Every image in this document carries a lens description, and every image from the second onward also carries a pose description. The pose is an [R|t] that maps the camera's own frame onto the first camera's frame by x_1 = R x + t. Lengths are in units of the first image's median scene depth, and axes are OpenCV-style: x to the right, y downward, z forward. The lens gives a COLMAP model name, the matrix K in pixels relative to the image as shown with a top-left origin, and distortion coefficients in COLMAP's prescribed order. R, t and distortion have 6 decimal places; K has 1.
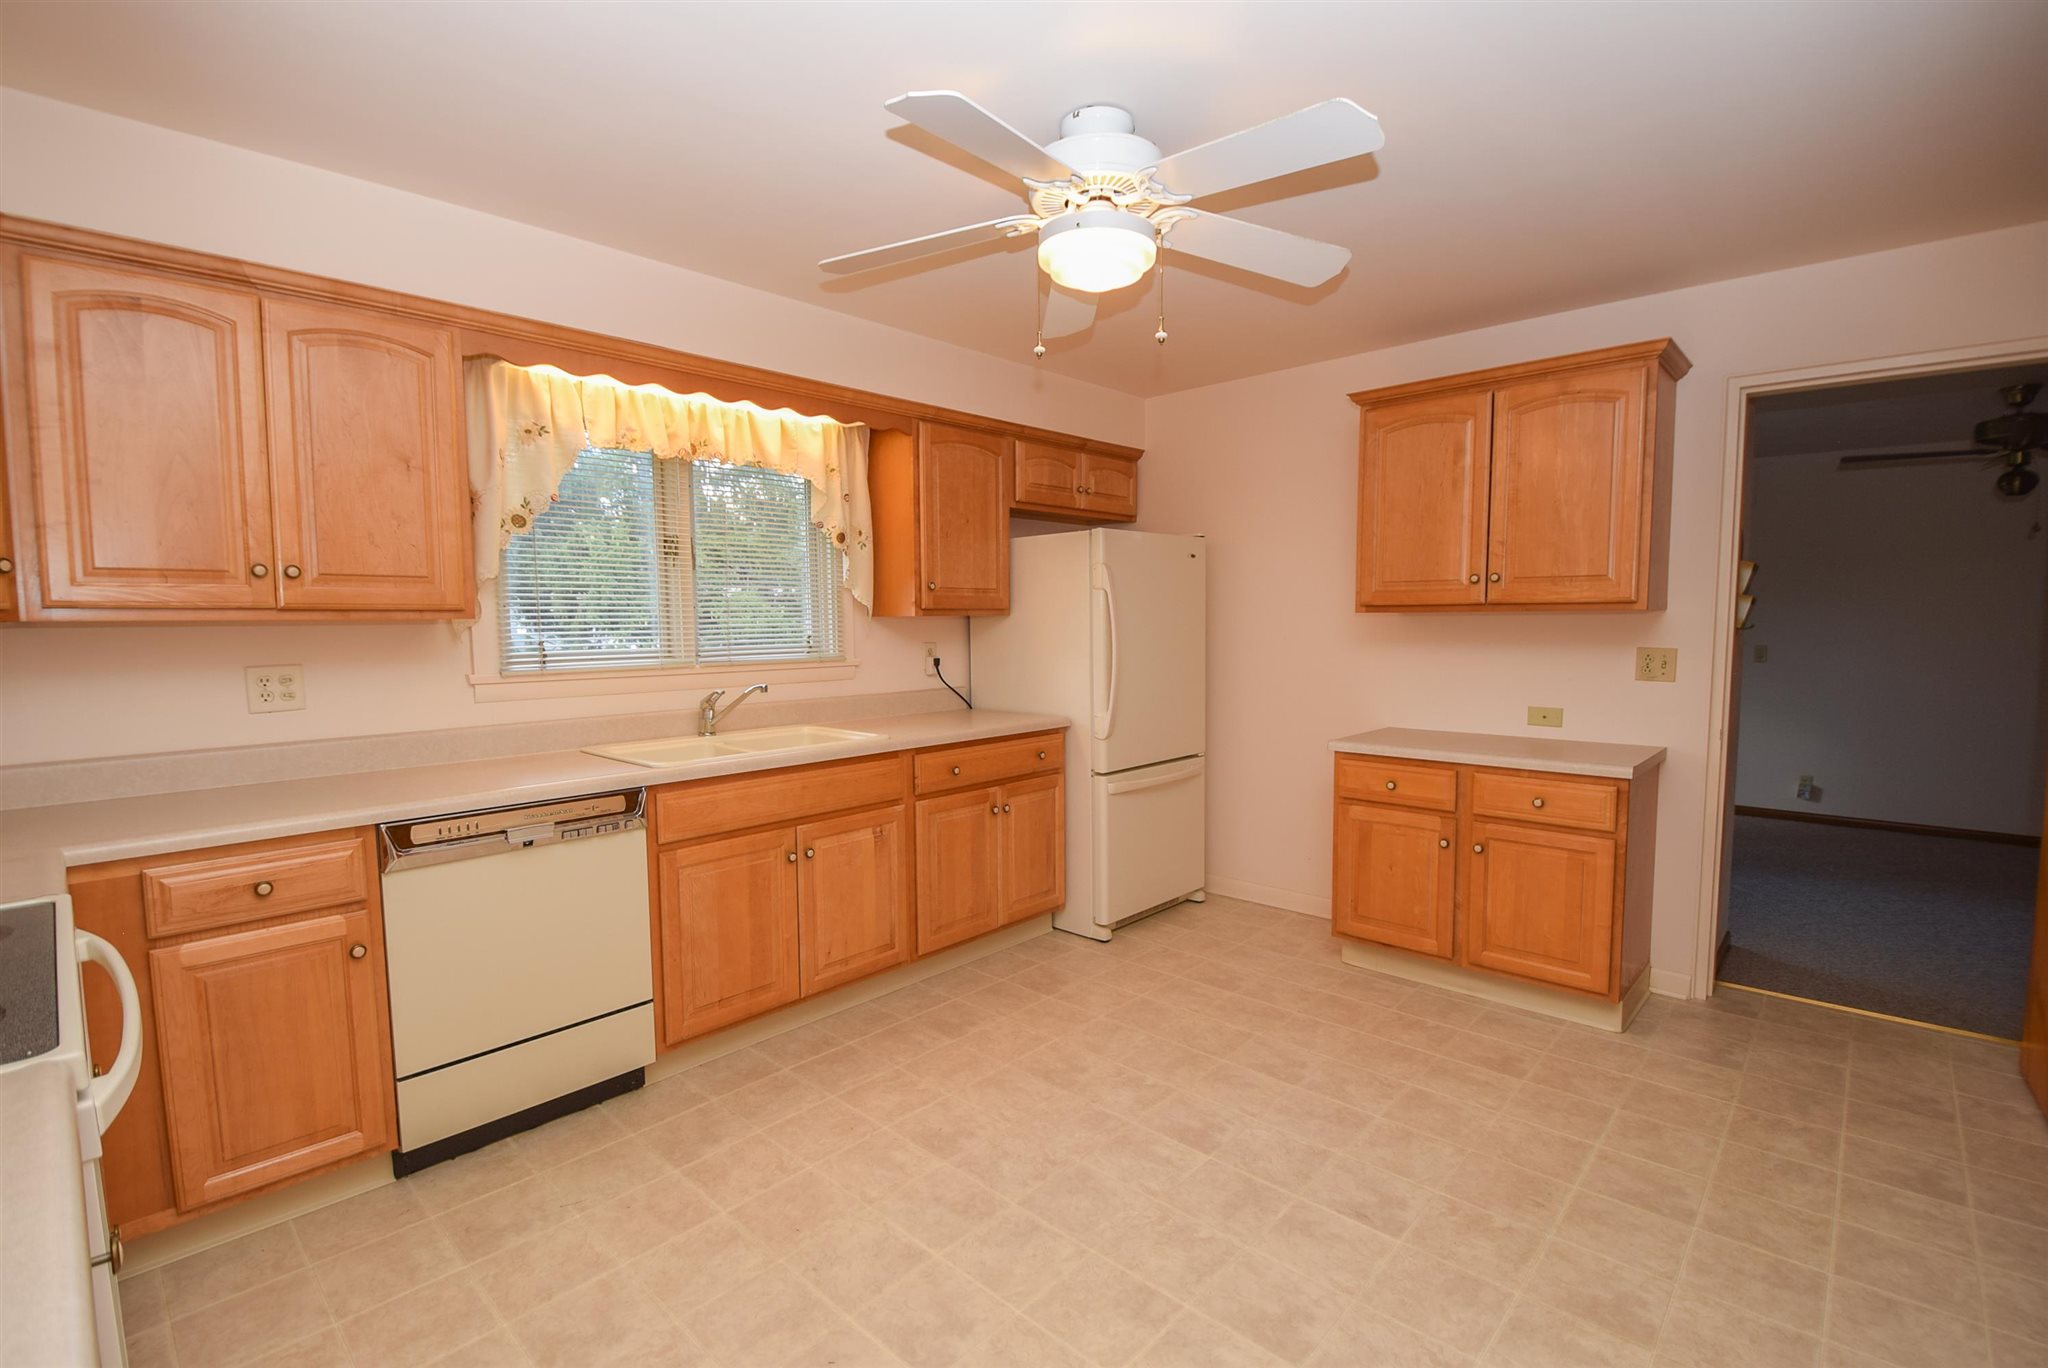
lens RADIAL K [[908.9, 0, 1022.0], [0, 908.9, 689.7], [0, 0, 1]] dist [-0.003973, -0.007377]
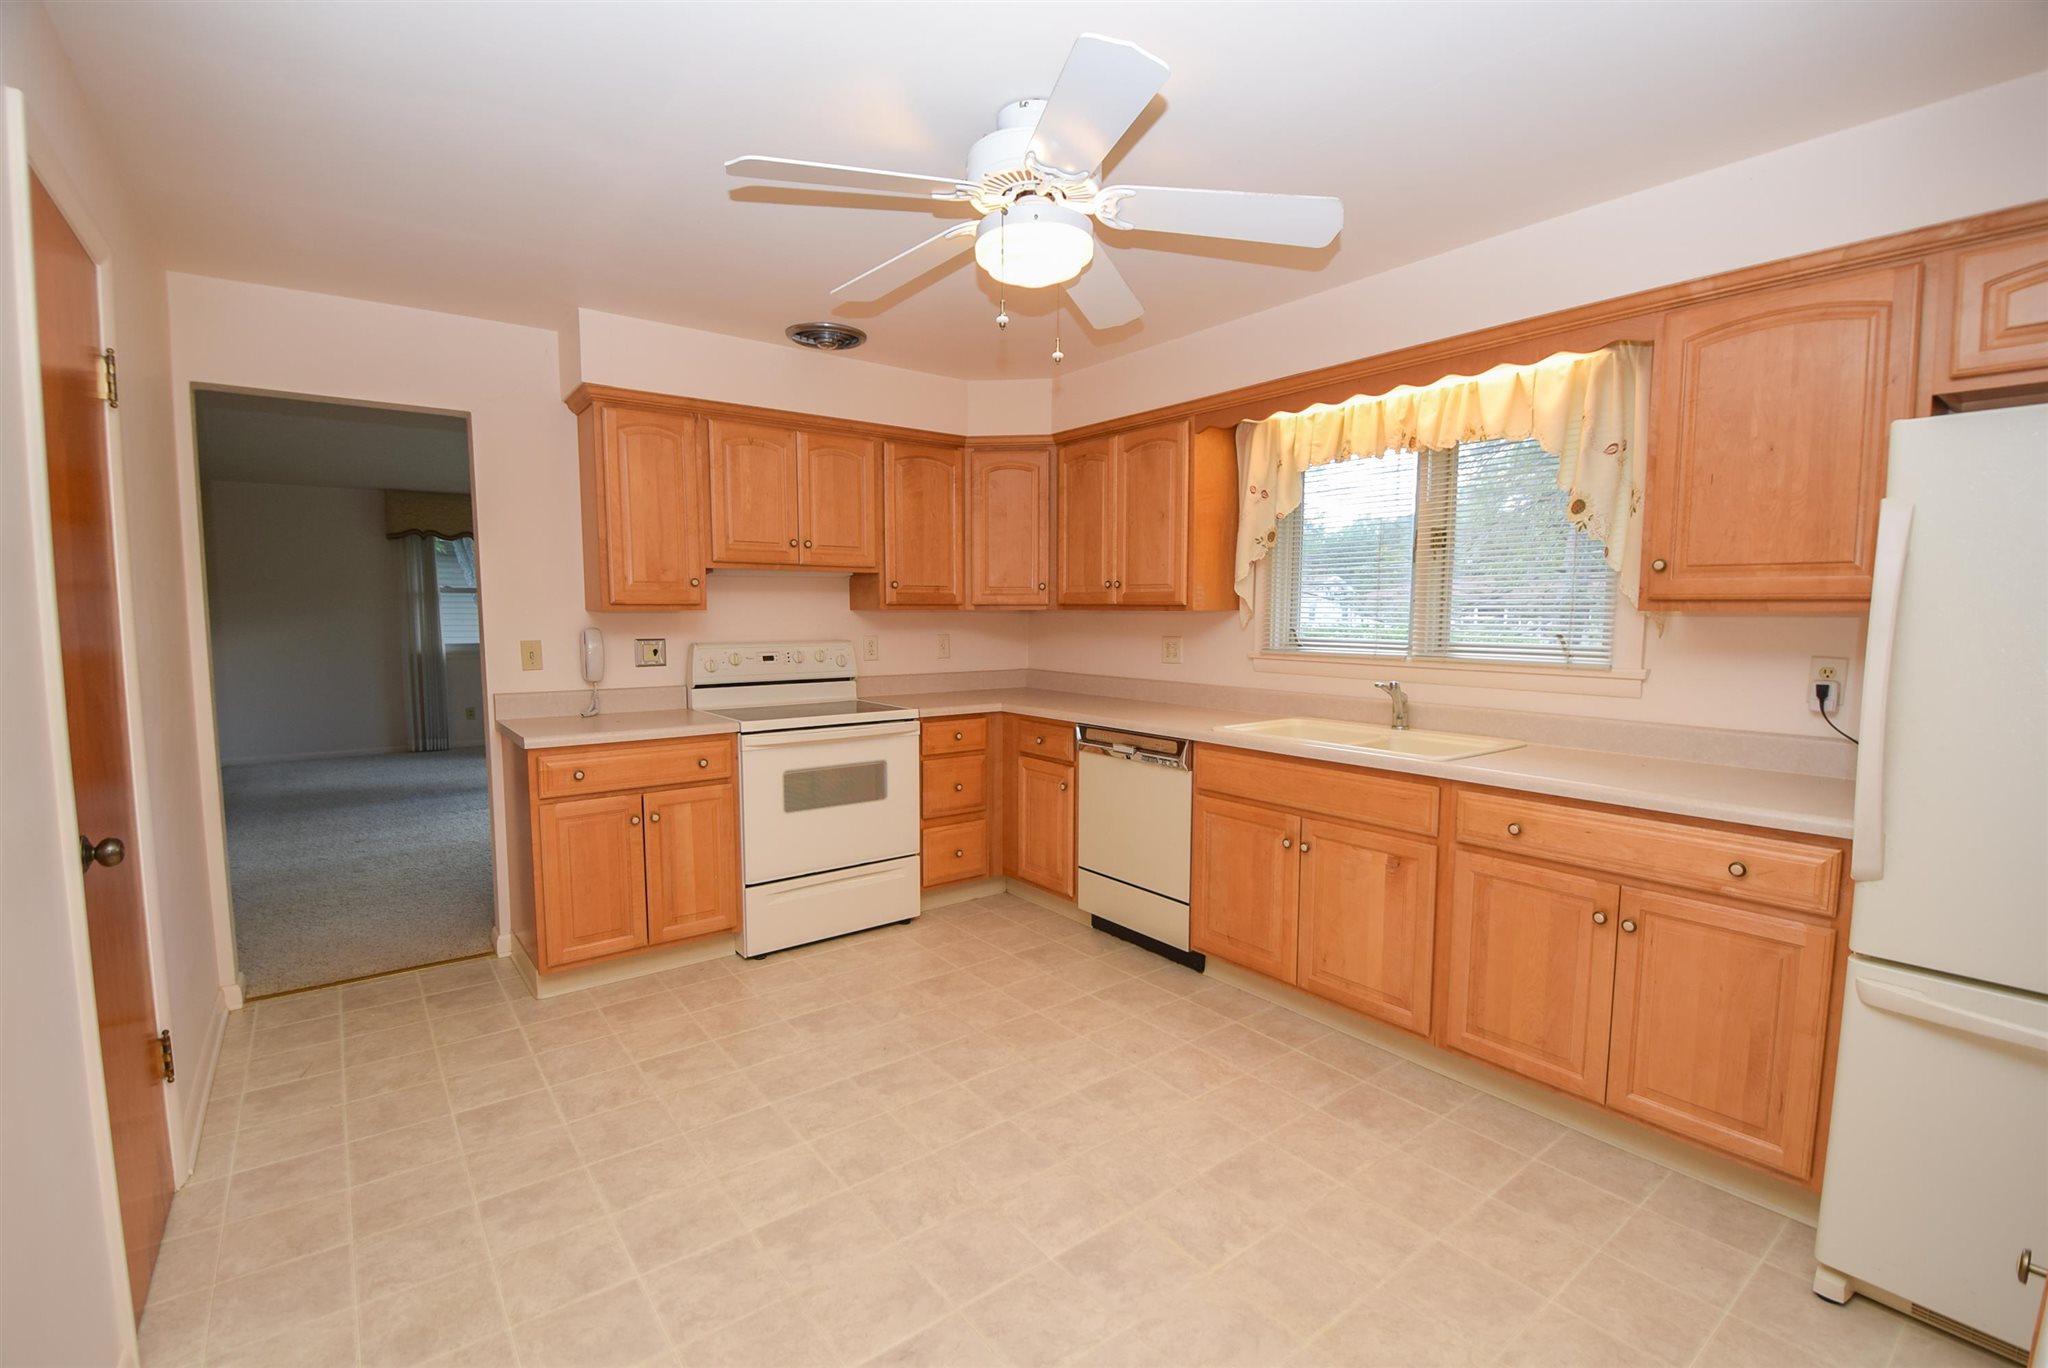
lens RADIAL K [[908.9, 0, 1024.5], [0, 908.9, 683.8], [0, 0, 1]] dist [-0.003973, -0.007377]
pose [[-0.163958, 0.085512, -0.982754, 0.785397], [-0.081628, 0.991643, 0.099903, -0.072308], [0.983084, 0.096600, -0.155608, 0.839443]]
